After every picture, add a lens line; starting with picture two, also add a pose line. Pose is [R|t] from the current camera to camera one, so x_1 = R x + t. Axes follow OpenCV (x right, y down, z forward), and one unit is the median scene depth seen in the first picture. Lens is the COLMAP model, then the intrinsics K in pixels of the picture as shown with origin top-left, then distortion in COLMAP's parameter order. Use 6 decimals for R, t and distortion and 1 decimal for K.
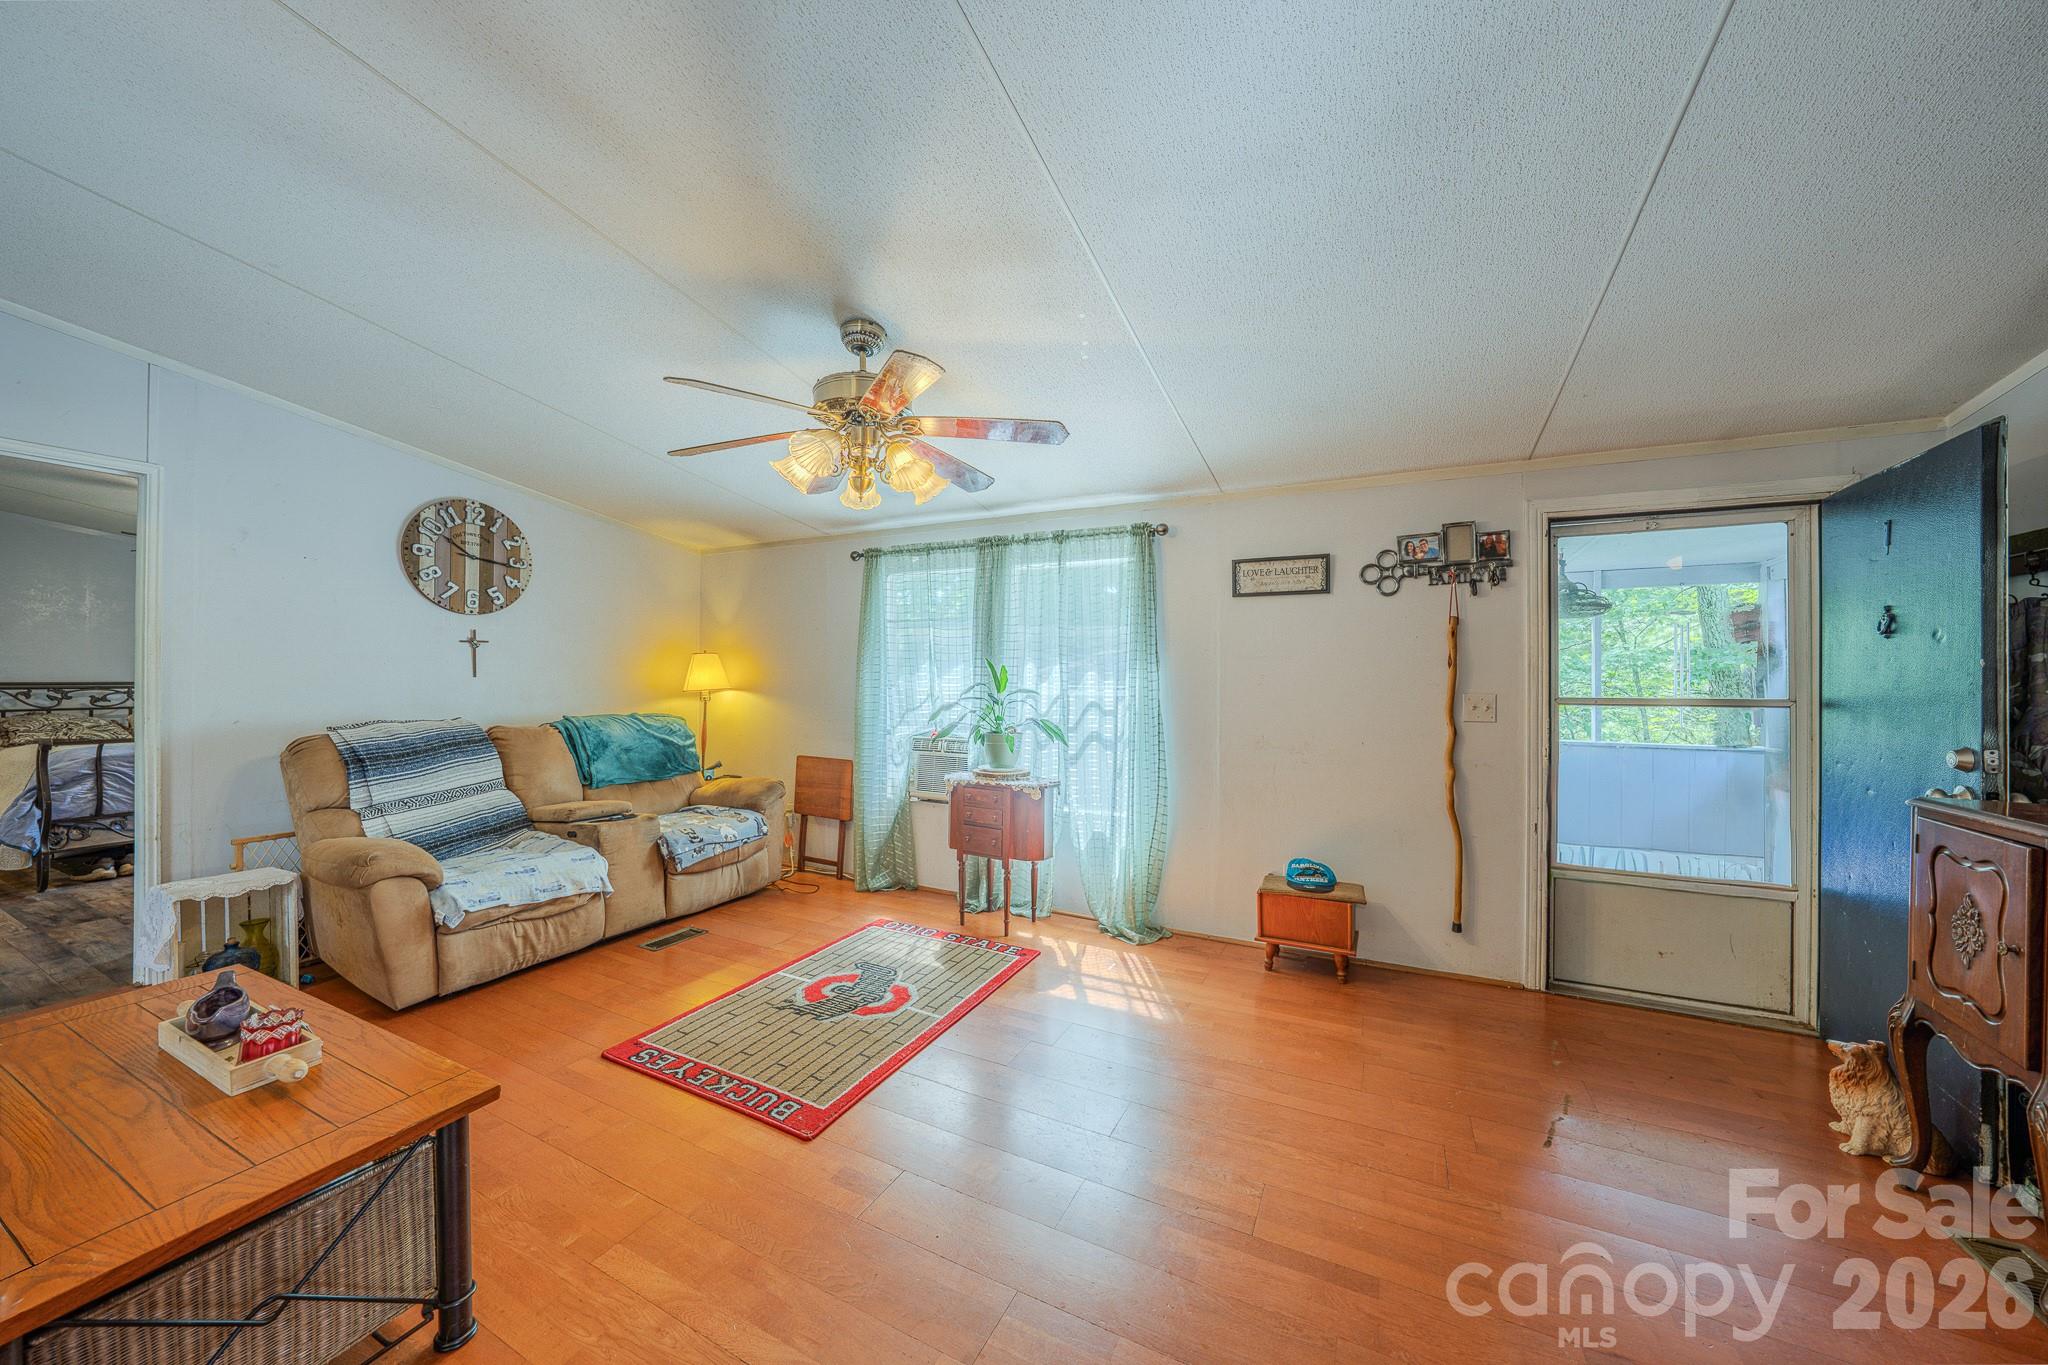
lens RADIAL K [[711.5, 0, 1026.2], [0, 711.5, 675.0], [0, 0, 1]] dist [-0.026175, 0.004942]
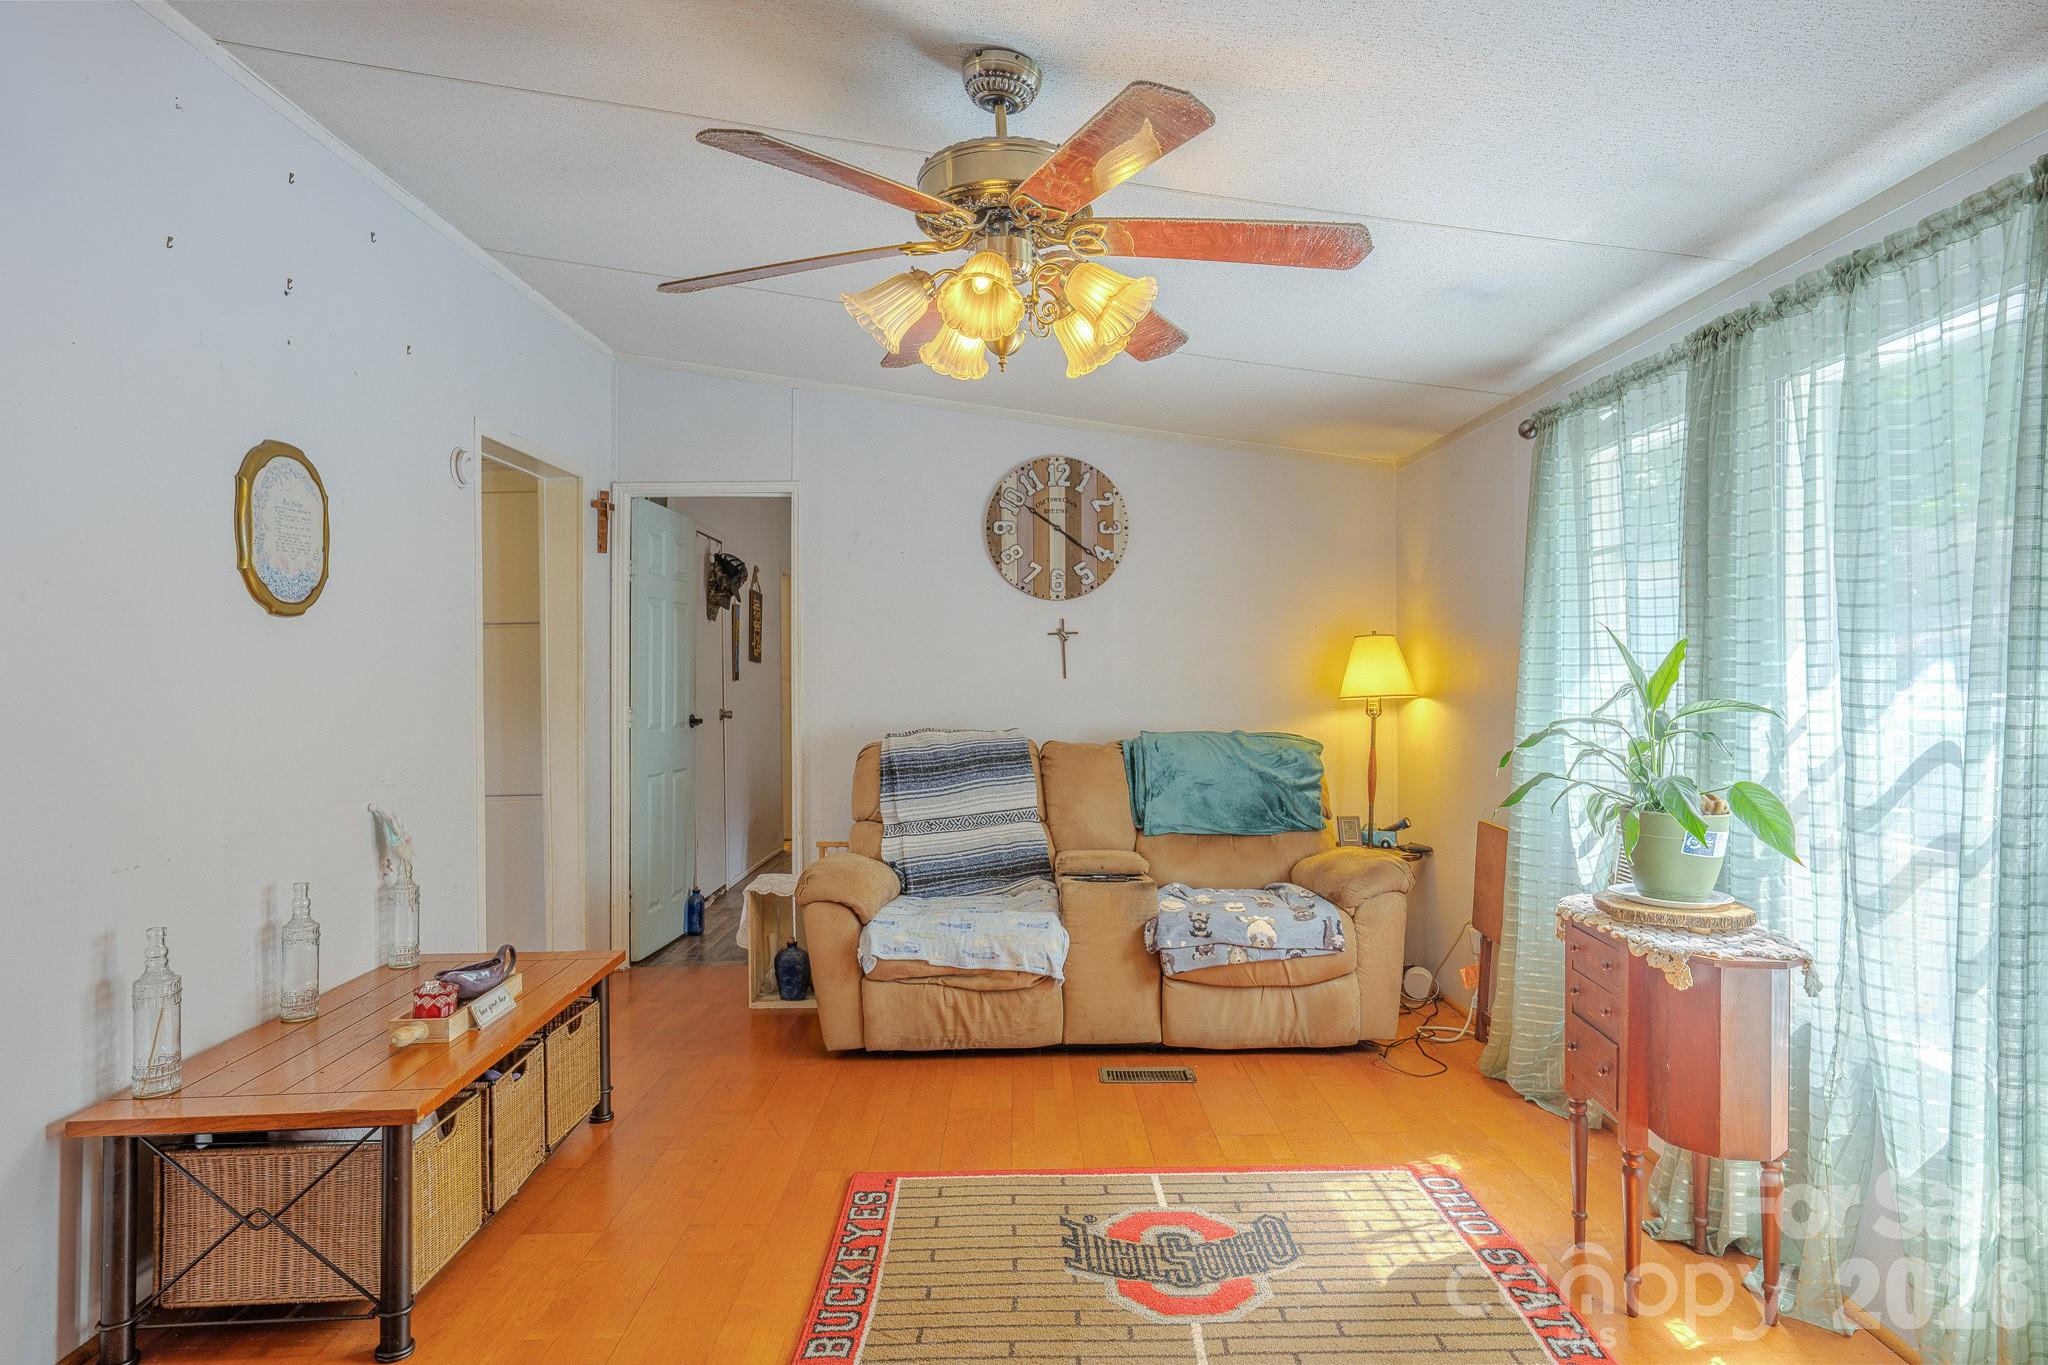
lens RADIAL K [[1172.7, 0, 1024.5], [0, 1172.7, 671.4], [0, 0, 1]] dist [0.015215, 0.000724]
pose [[0.458077, -0.011784, -0.888835, 0.400358], [0.012323, 0.999900, -0.006906, 0.003891], [0.888827, -0.007789, 0.458176, 0.377490]]
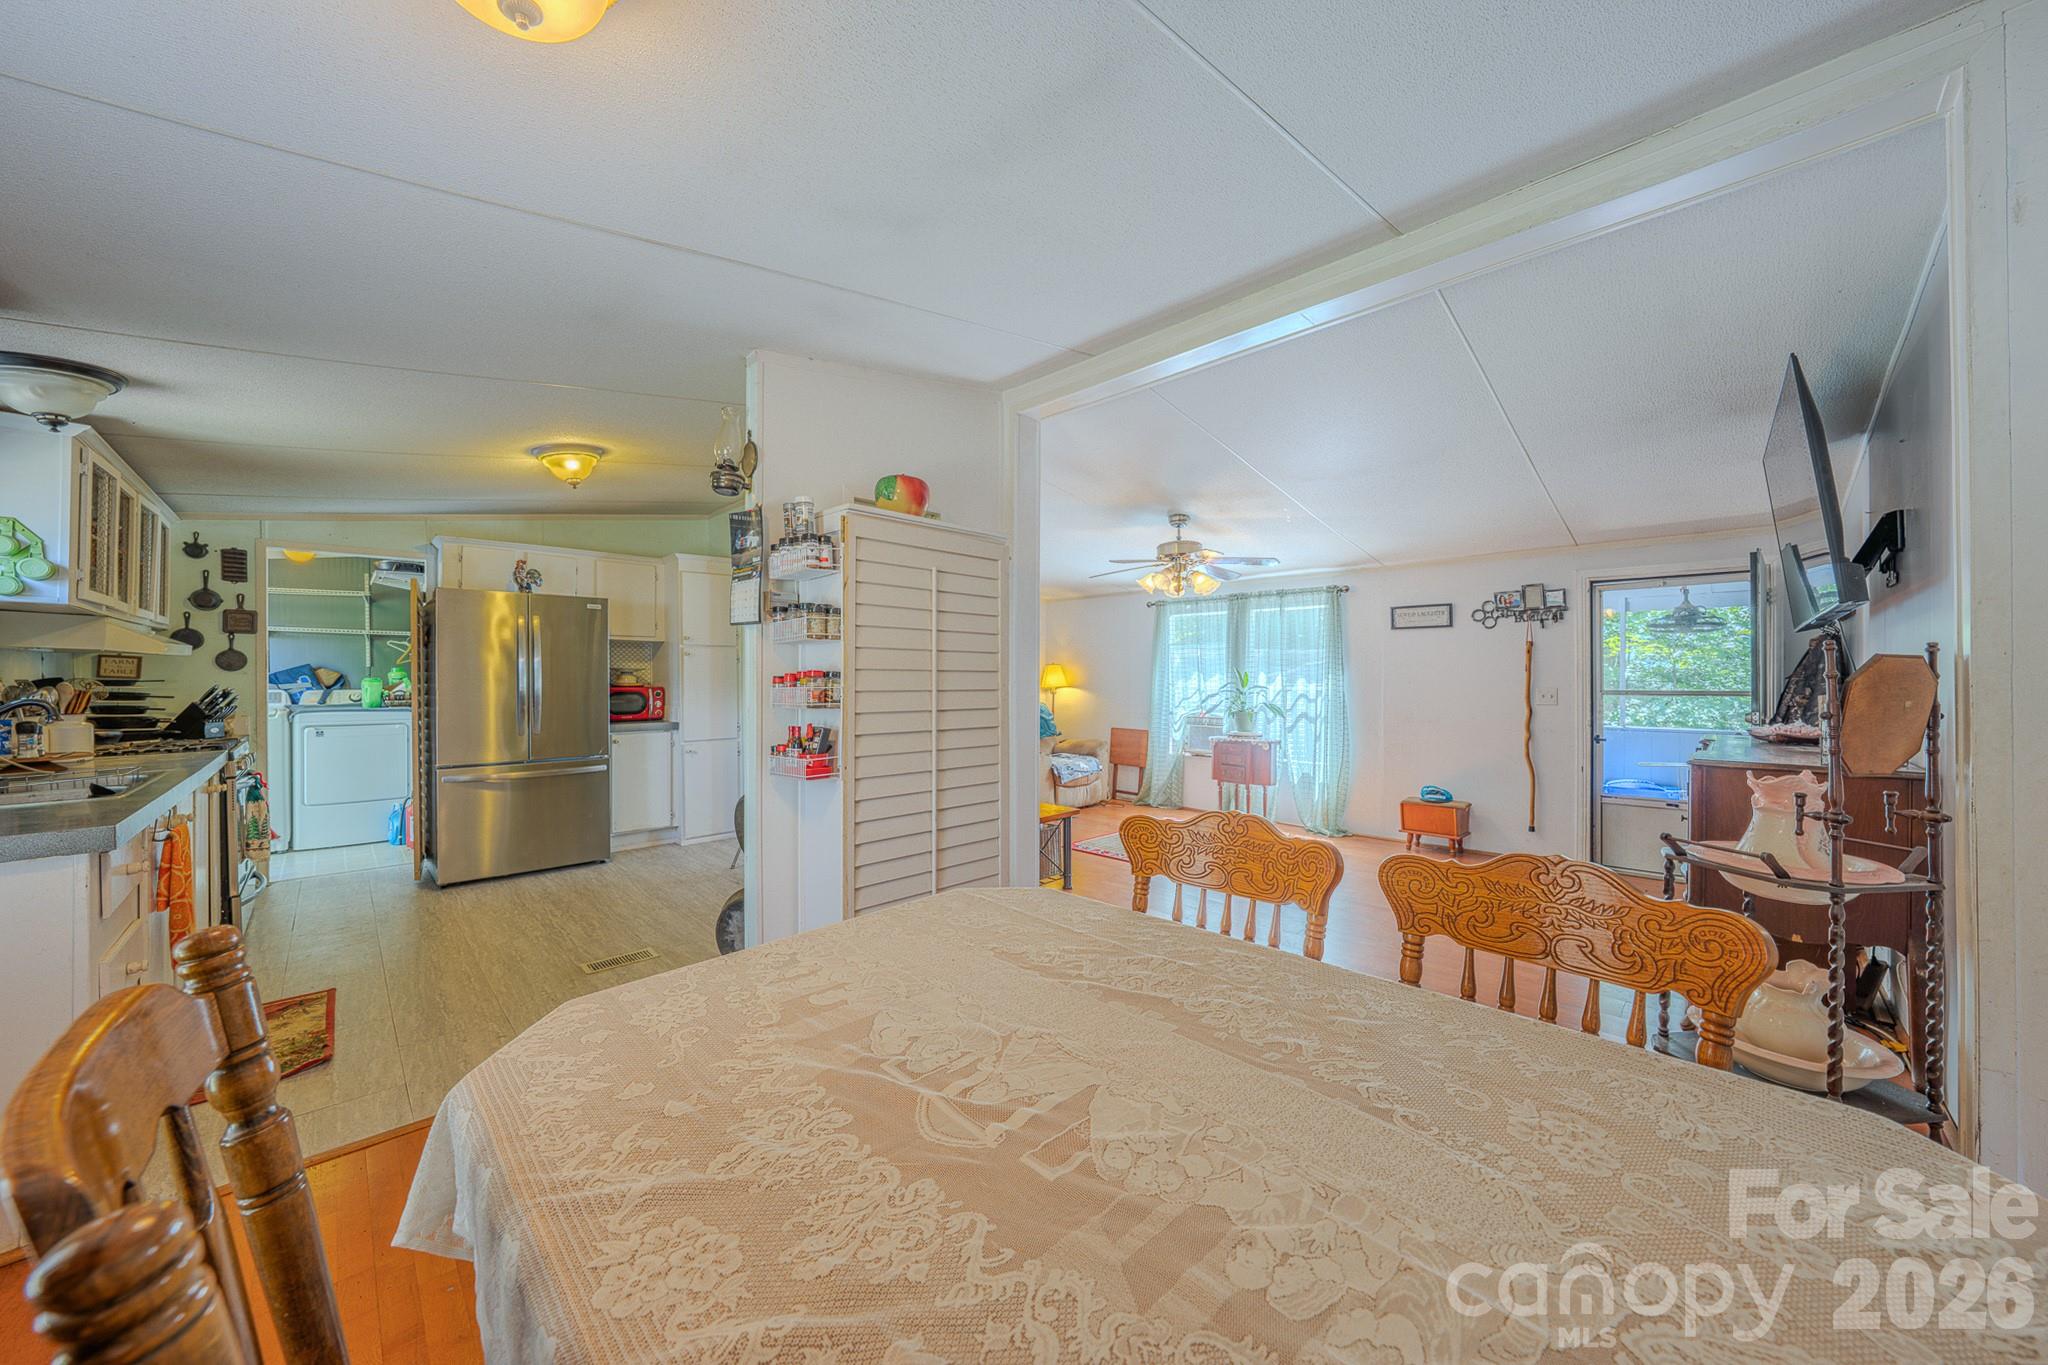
lens RADIAL K [[711.5, 0, 1028.5], [0, 711.5, 678.3], [0, 0, 1]] dist [-0.026175, 0.004942]
pose [[0.950557, -0.002692, -0.310538, 0.001069], [0.002751, 0.999996, -0.000247, 0.001057], [0.310537, -0.000620, 0.950561, -0.773902]]
